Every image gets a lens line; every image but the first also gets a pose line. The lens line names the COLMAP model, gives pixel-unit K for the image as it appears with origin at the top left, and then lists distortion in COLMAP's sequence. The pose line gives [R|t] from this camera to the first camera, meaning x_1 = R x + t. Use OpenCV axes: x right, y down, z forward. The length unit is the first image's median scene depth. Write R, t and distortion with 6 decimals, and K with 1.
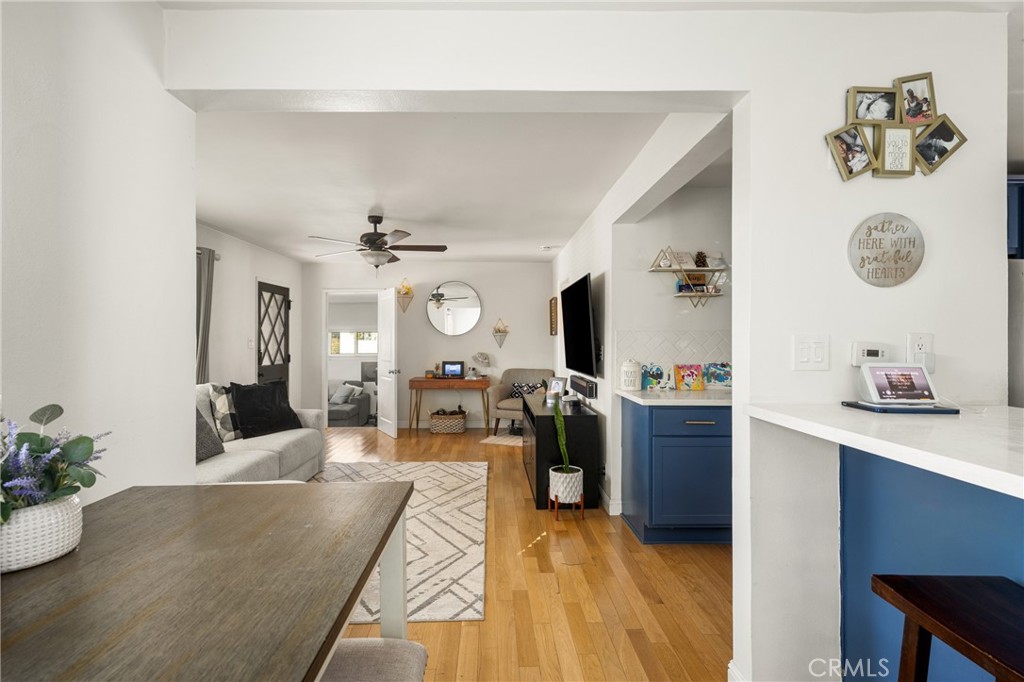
lens RADIAL K [[496.3, 0, 498.4], [0, 496.3, 340.7], [0, 0, 1]] dist [0.001379, -0.000268]
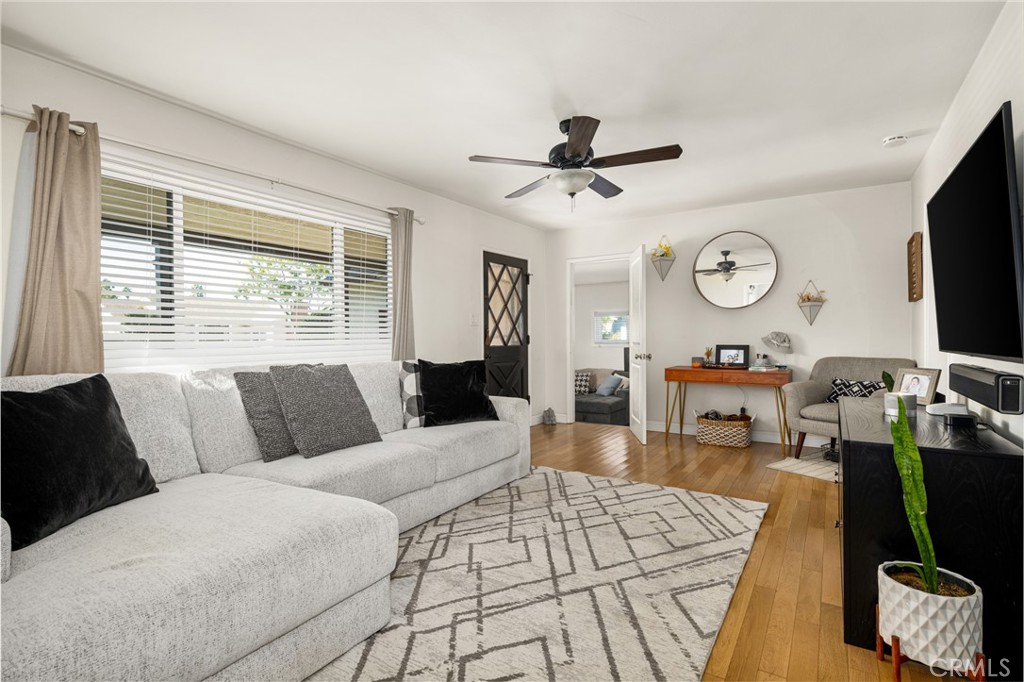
lens RADIAL K [[493.2, 0, 507.3], [0, 493.2, 341.9], [0, 0, 1]] dist [0.000624, 0.000108]
pose [[0.826109, 0.001684, -0.563508, 0.078847], [0.005049, 0.999933, 0.010390, 0.055348], [0.563488, -0.011429, 0.826045, 0.466490]]
